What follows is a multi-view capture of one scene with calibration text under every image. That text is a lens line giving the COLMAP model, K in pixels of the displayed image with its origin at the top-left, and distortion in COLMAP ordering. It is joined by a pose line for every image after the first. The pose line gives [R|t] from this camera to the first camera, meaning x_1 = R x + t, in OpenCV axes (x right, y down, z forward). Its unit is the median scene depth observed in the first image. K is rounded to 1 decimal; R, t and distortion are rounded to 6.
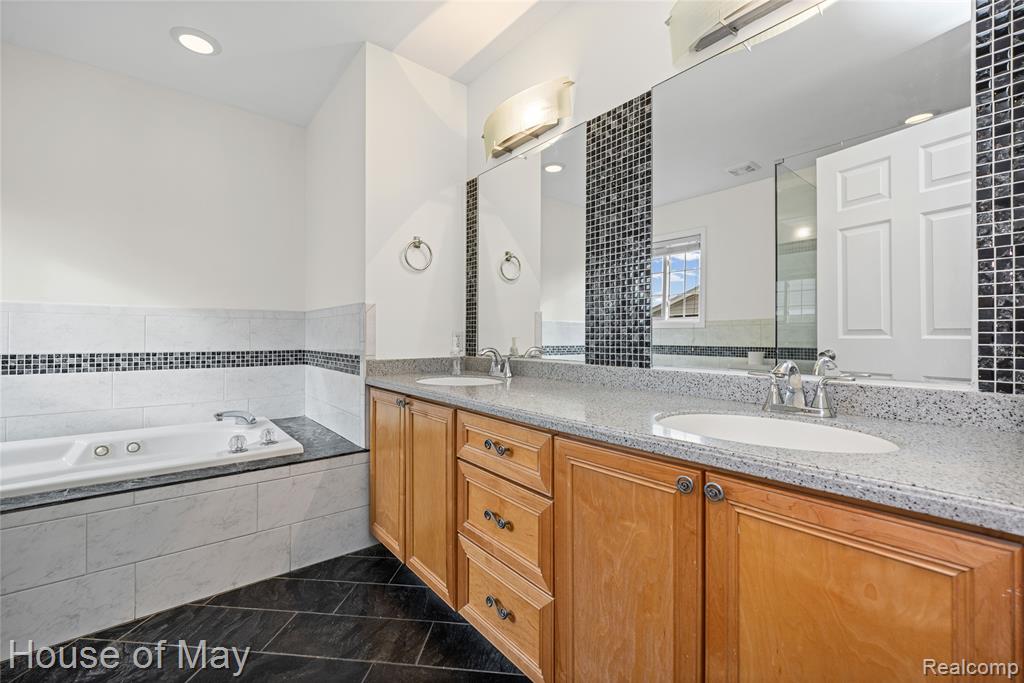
lens RADIAL K [[429.0, 0, 511.7], [0, 429.0, 339.3], [0, 0, 1]] dist [-0.009311, 0.000401]
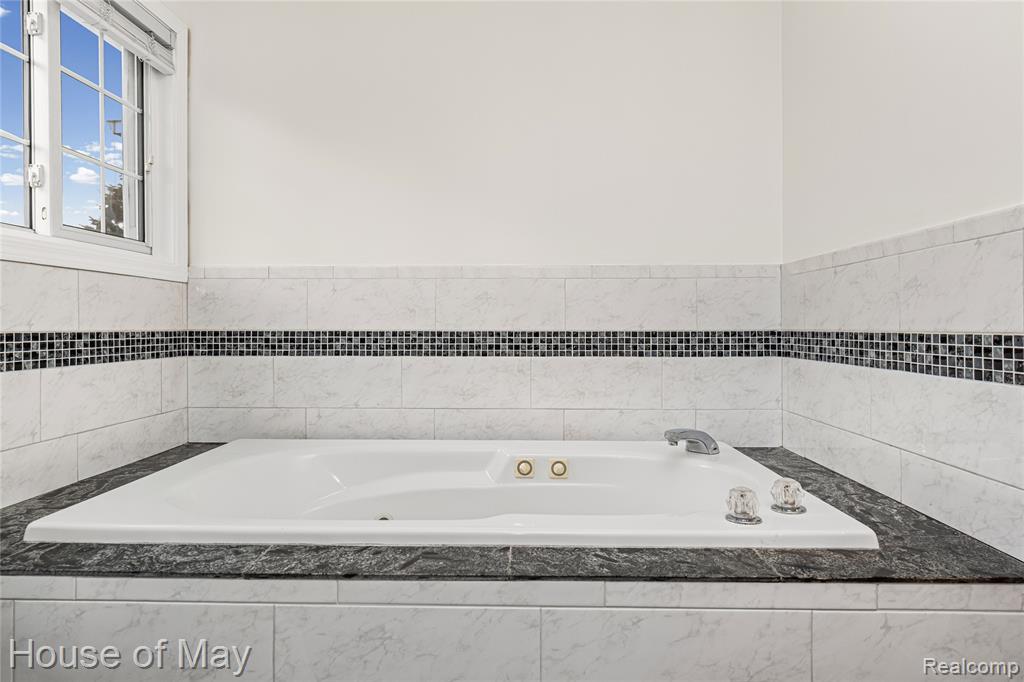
lens RADIAL K [[560.2, 0, 512.0], [0, 560.2, 325.5], [0, 0, 1]] dist [0.004499, -0.000521]
pose [[0.756295, -0.002686, -0.654225, -0.310577], [-0.000825, 0.999987, -0.005059, 0.025229], [0.654230, 0.004366, 0.756283, 0.235408]]
